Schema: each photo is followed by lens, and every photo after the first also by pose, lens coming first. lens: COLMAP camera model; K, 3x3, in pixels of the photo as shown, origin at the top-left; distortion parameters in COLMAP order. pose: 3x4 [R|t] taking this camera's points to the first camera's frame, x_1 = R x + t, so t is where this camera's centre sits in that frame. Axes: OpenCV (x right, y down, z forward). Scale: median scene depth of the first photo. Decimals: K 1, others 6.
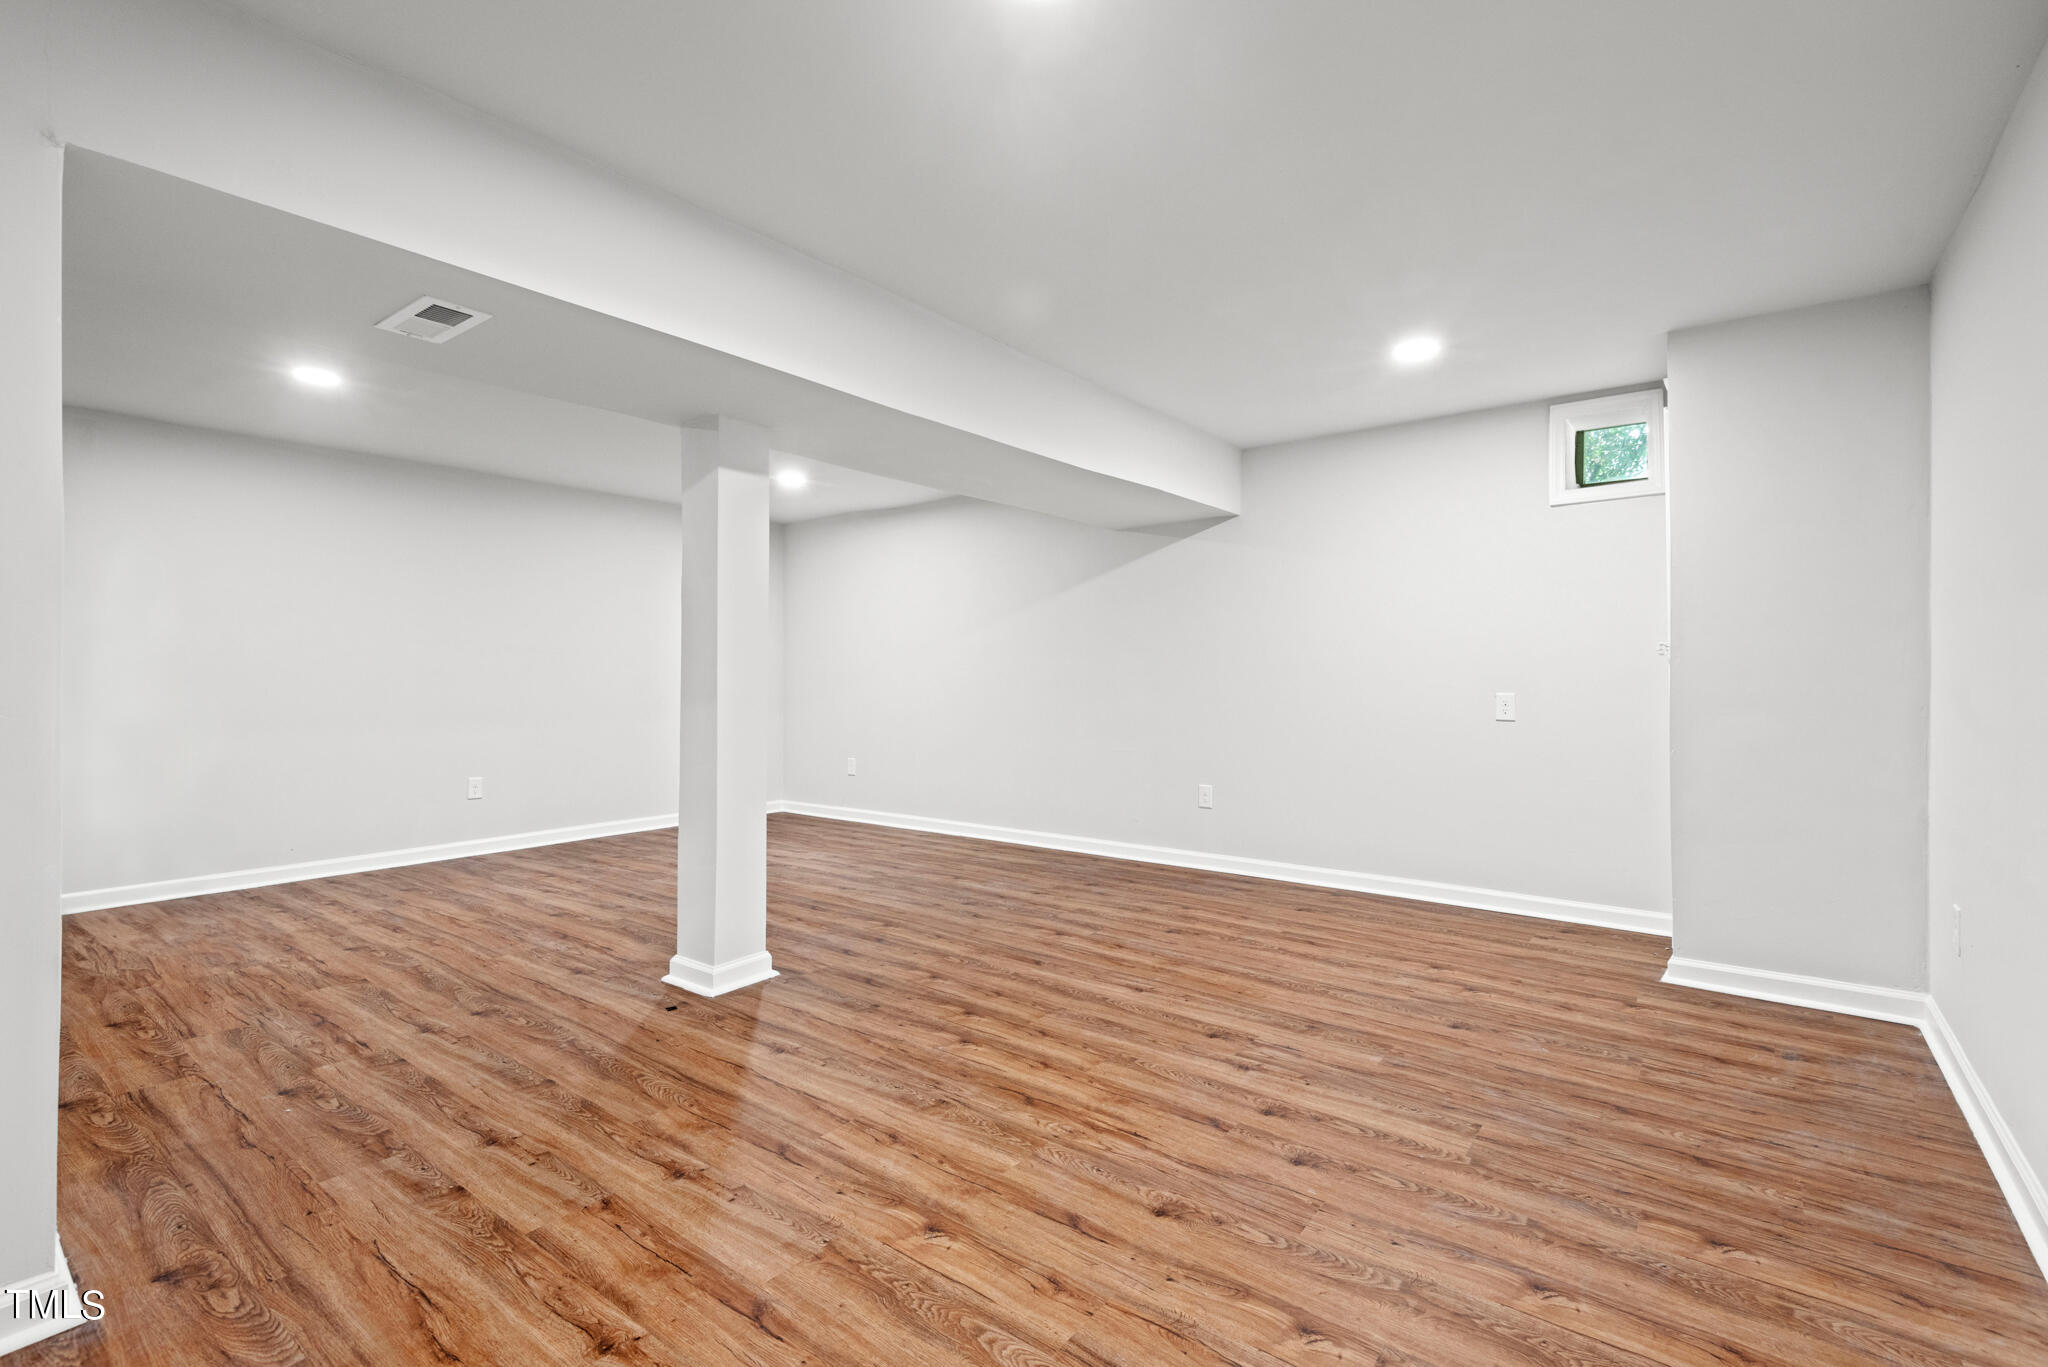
lens RADIAL K [[931.2, 0, 1024.4], [0, 931.2, 678.0], [0, 0, 1]] dist [0.005502, -0.002427]
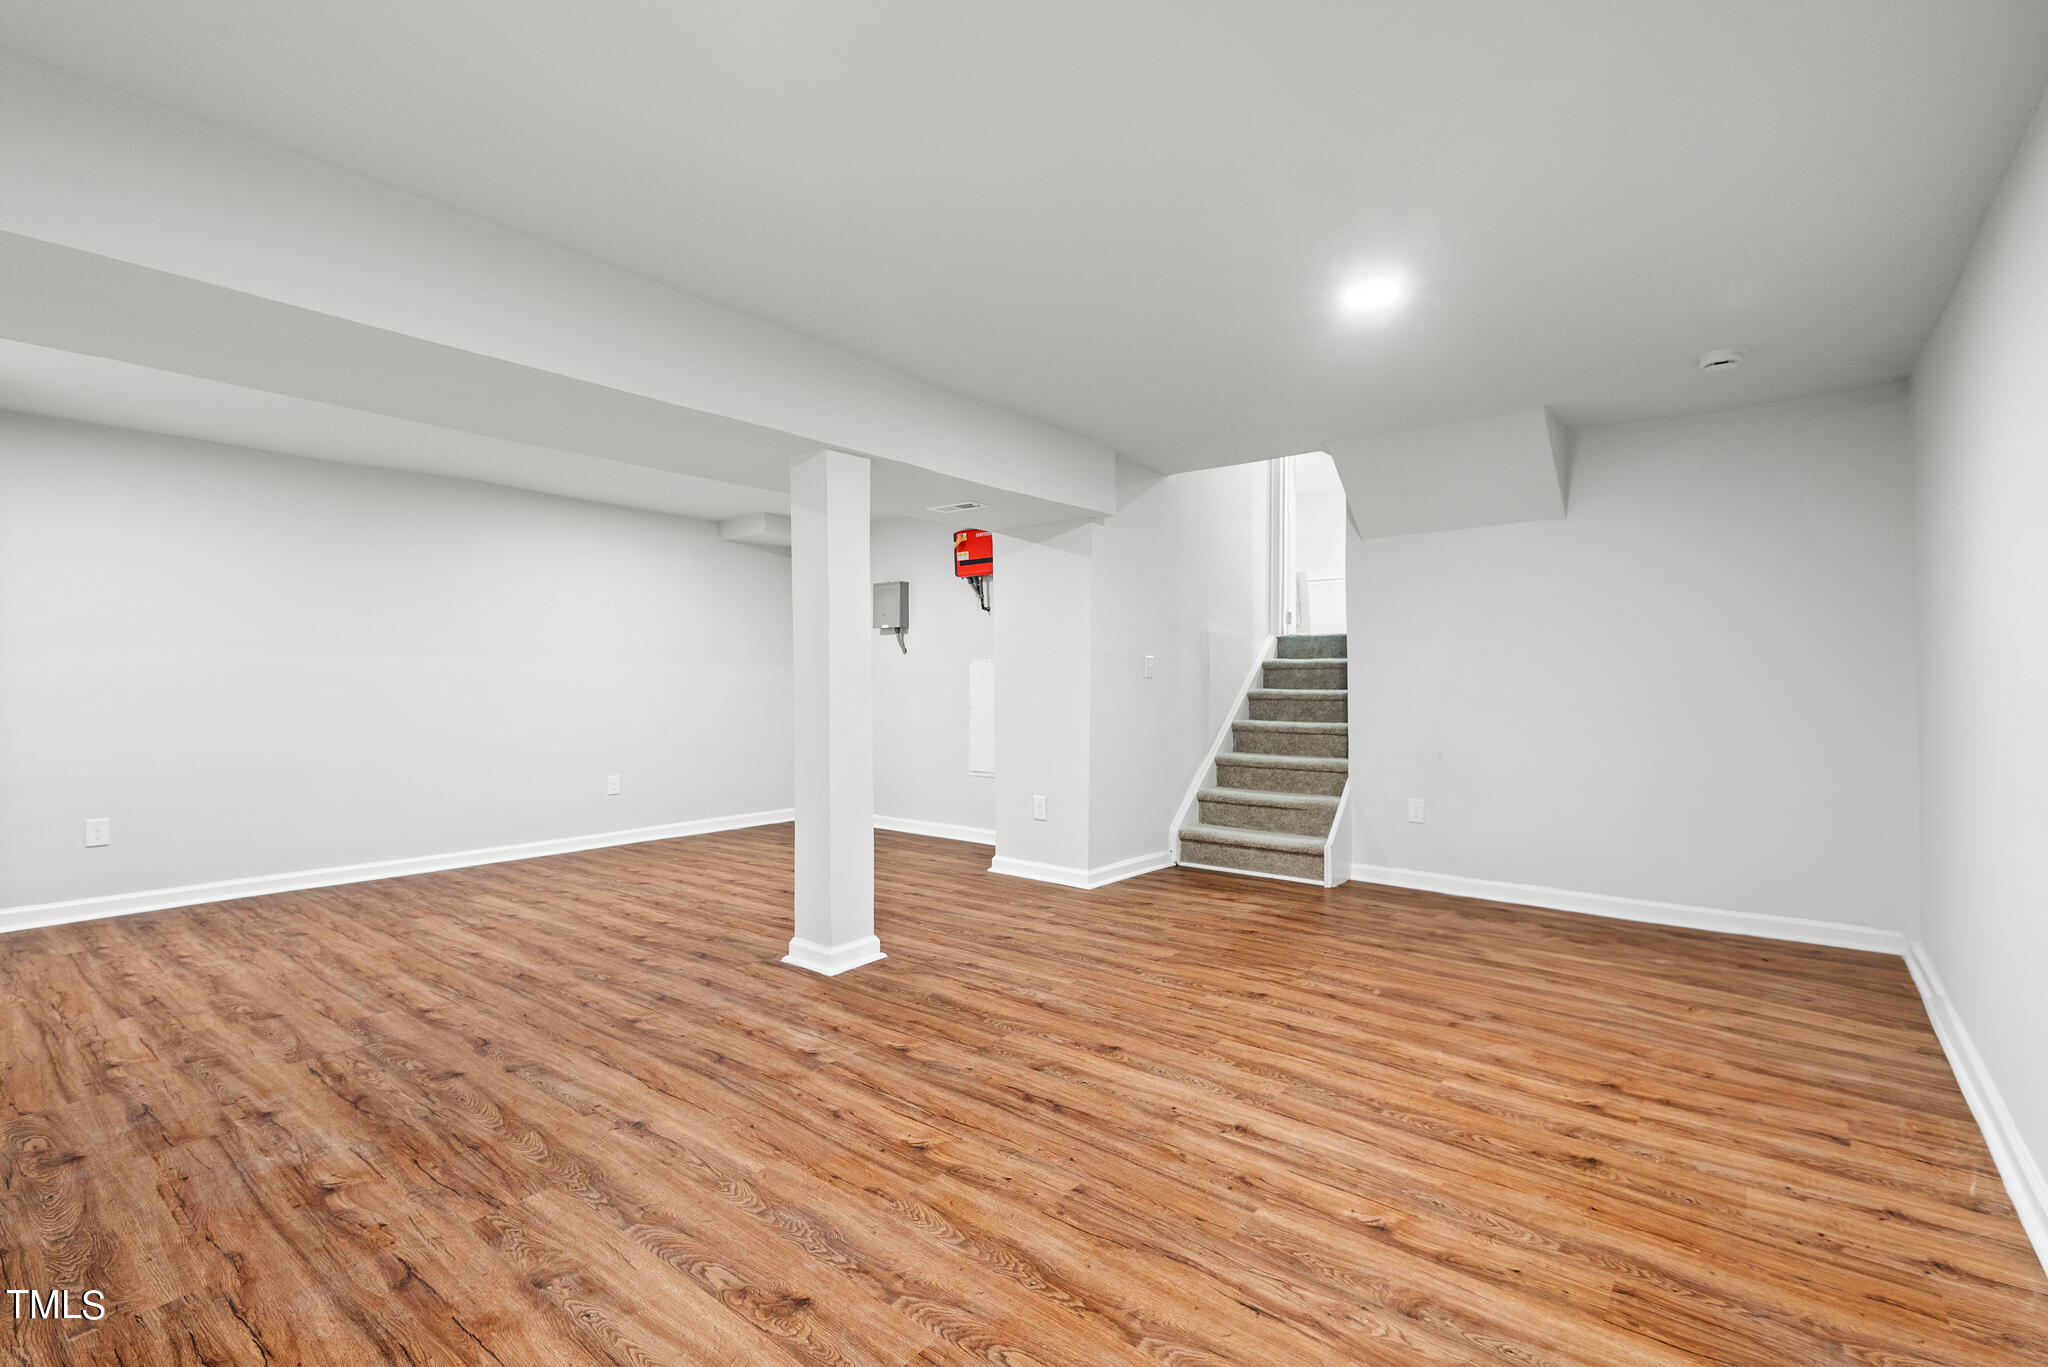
lens RADIAL K [[931.2, 0, 1025.4], [0, 931.2, 683.4], [0, 0, 1]] dist [0.005502, -0.002427]
pose [[-0.999826, -0.000856, 0.018645, -0.605738], [-0.000787, 0.999993, 0.003663, -0.008789], [-0.018648, 0.003647, -0.999819, 2.223404]]
